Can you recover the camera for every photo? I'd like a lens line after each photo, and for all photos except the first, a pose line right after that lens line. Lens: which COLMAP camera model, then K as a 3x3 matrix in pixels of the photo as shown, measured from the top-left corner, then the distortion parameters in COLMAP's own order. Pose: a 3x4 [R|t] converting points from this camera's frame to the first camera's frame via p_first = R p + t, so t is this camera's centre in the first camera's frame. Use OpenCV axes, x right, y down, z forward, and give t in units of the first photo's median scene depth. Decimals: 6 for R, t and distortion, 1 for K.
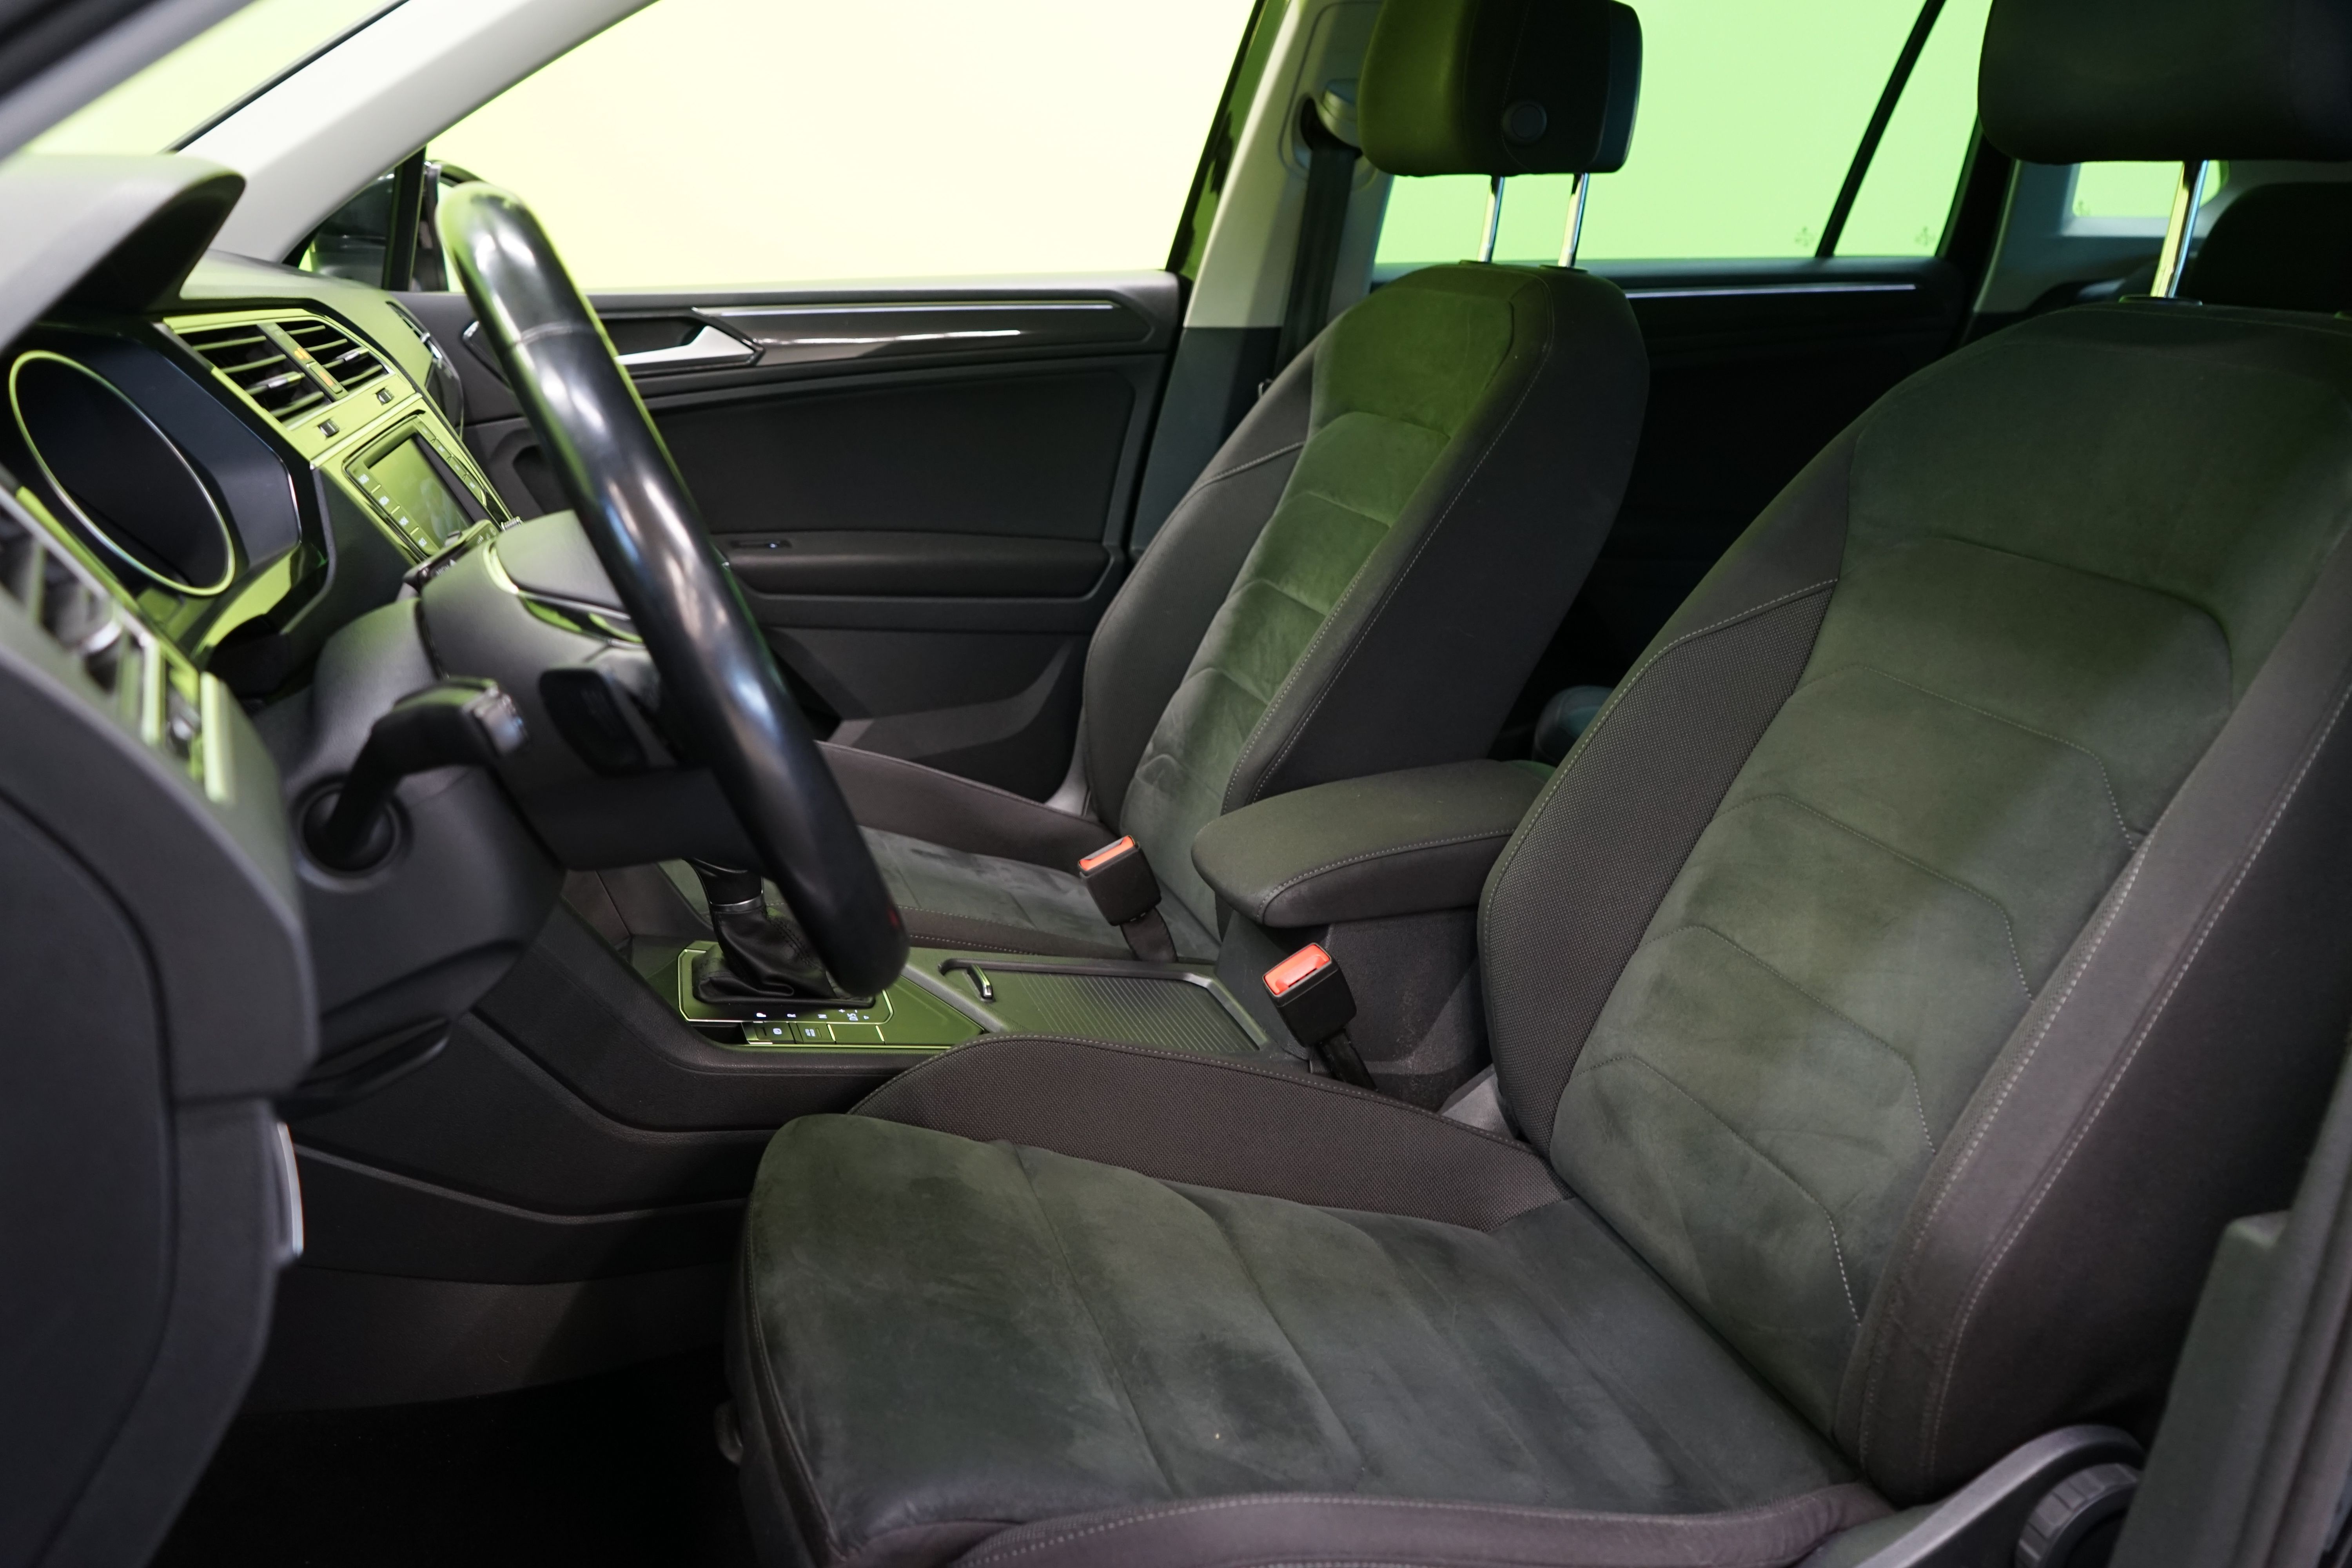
lens RADIAL K [[1924.1, 0, 1176.0], [0, 1924.1, 784.0], [0, 0, 1]] dist [0.005096, 0.003395]
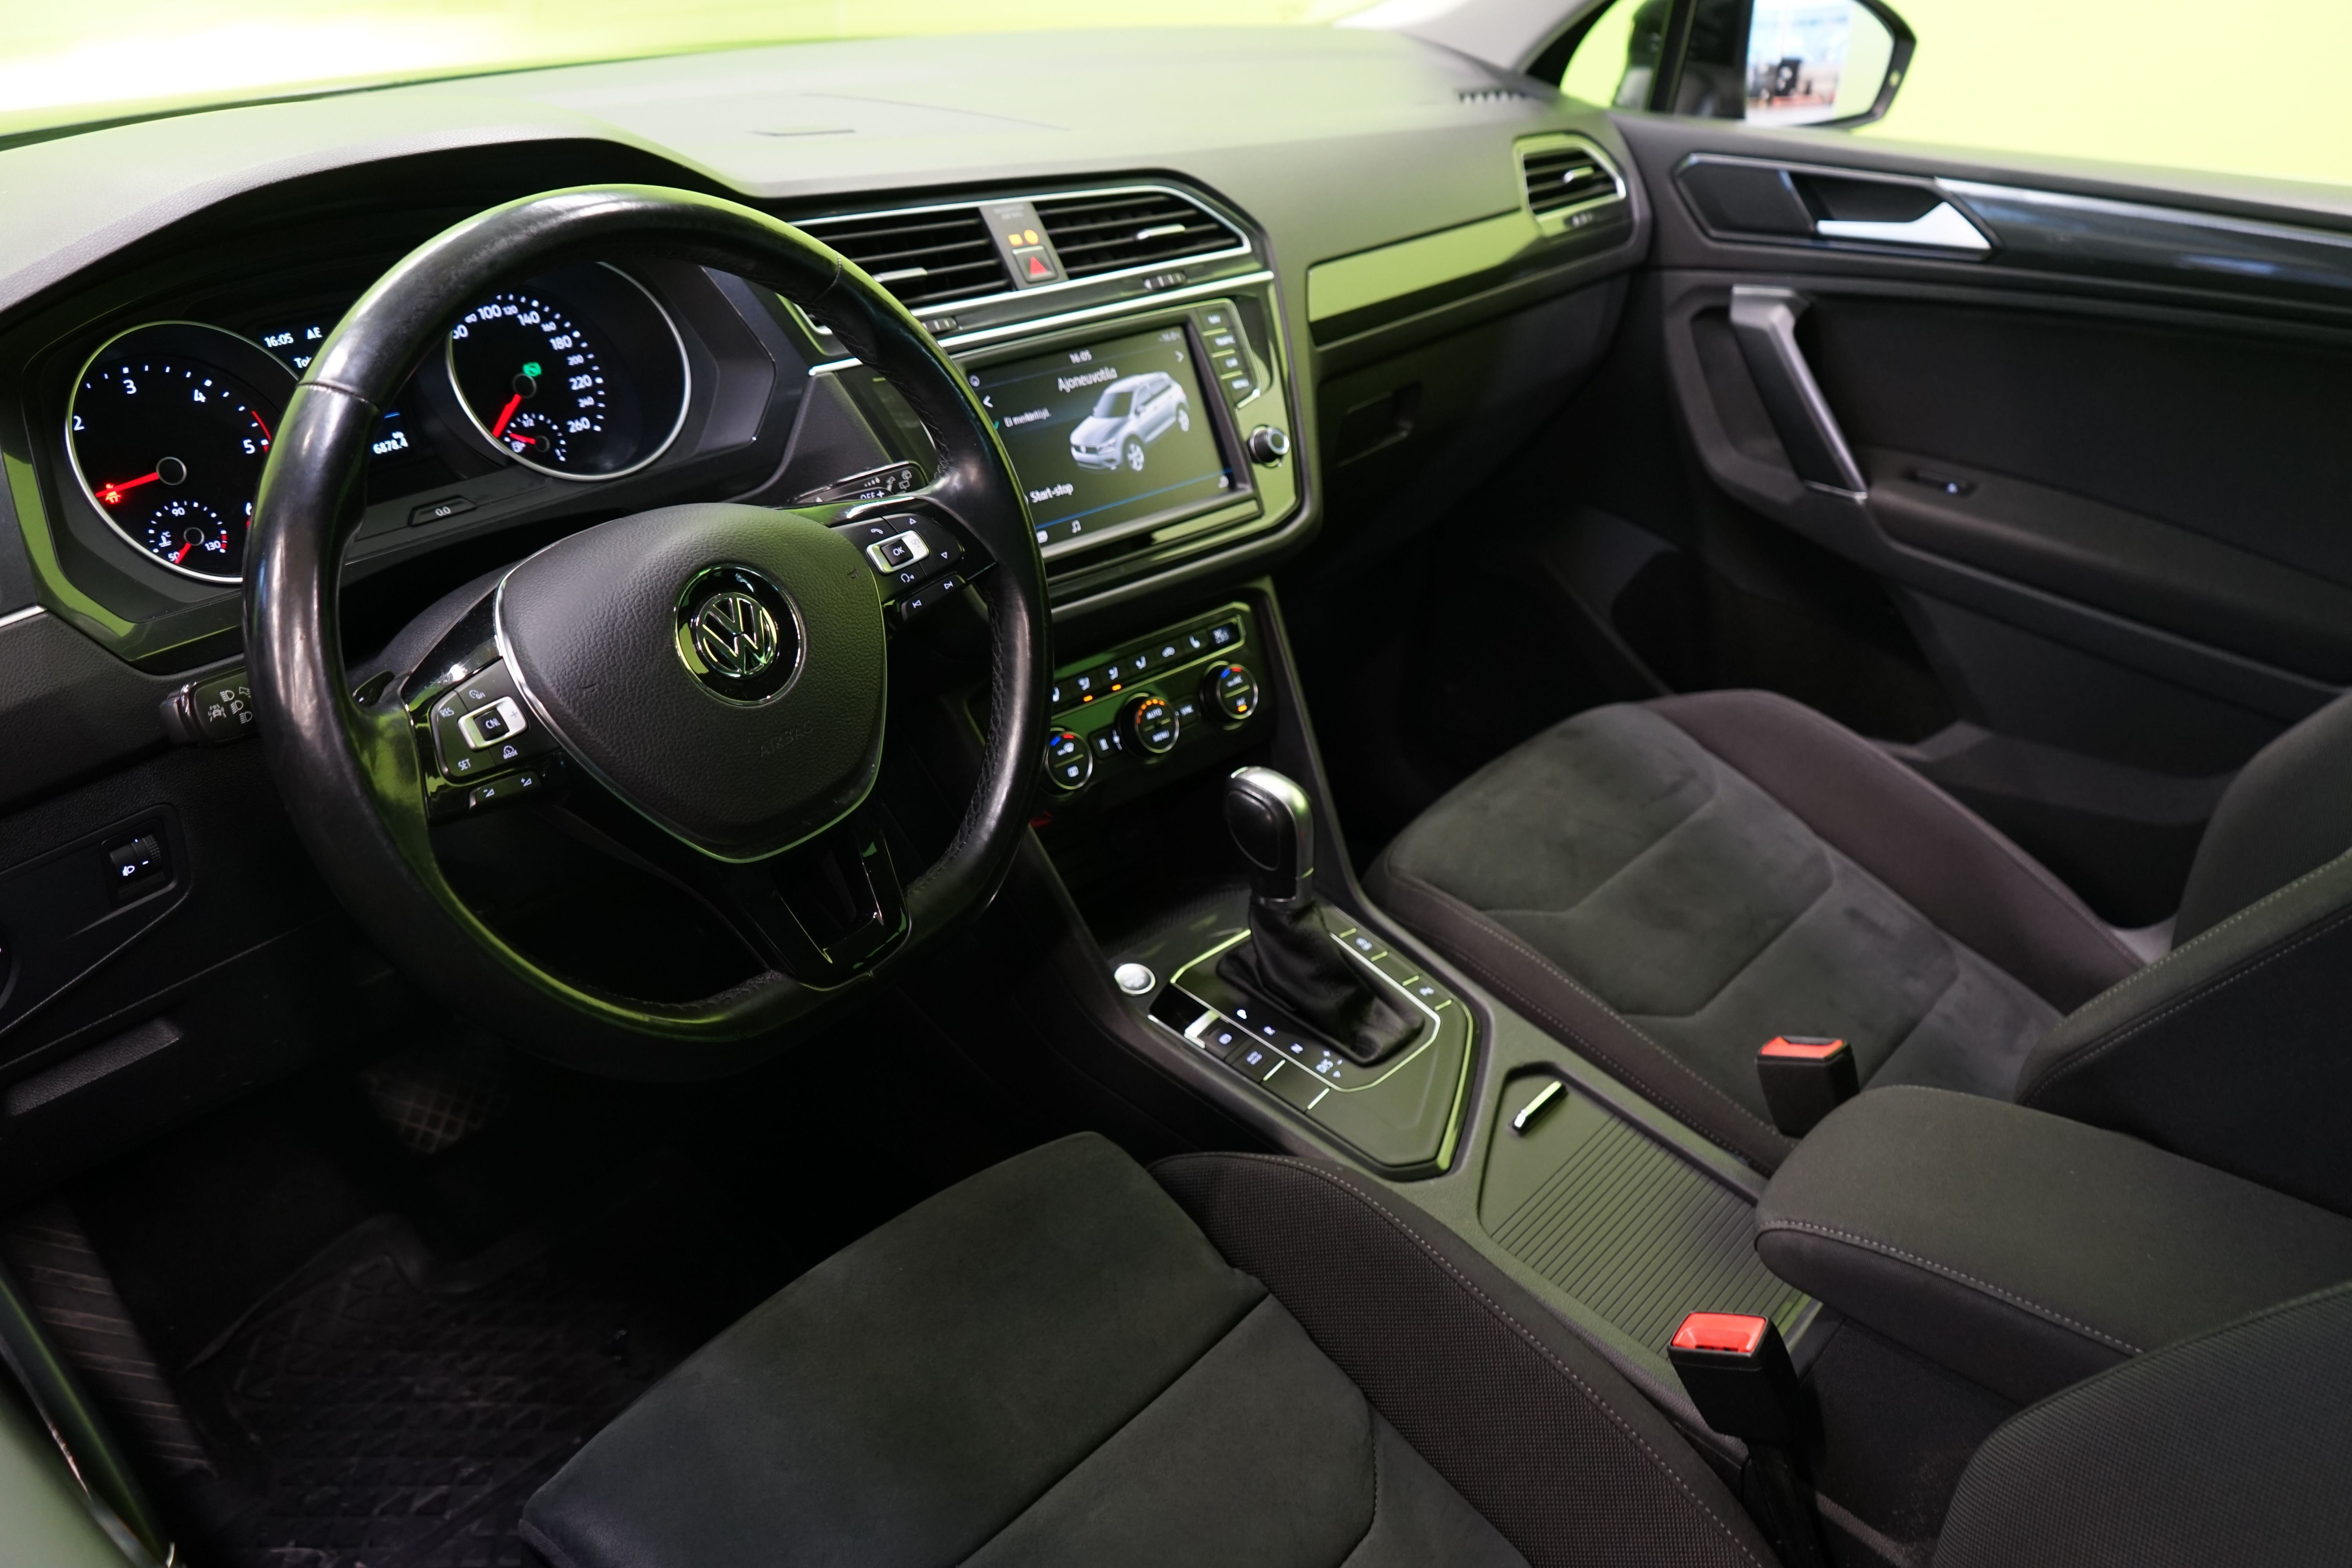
lens RADIAL K [[1915.4, 0, 1176.0], [0, 1915.4, 784.0], [0, 0, 1]] dist [0.000245, 0.051938]
pose [[0.512838, 0.409973, -0.754268, 0.322233], [-0.271301, 0.910972, 0.310687, -0.199136], [0.814490, 0.045302, 0.578407, 0.324387]]
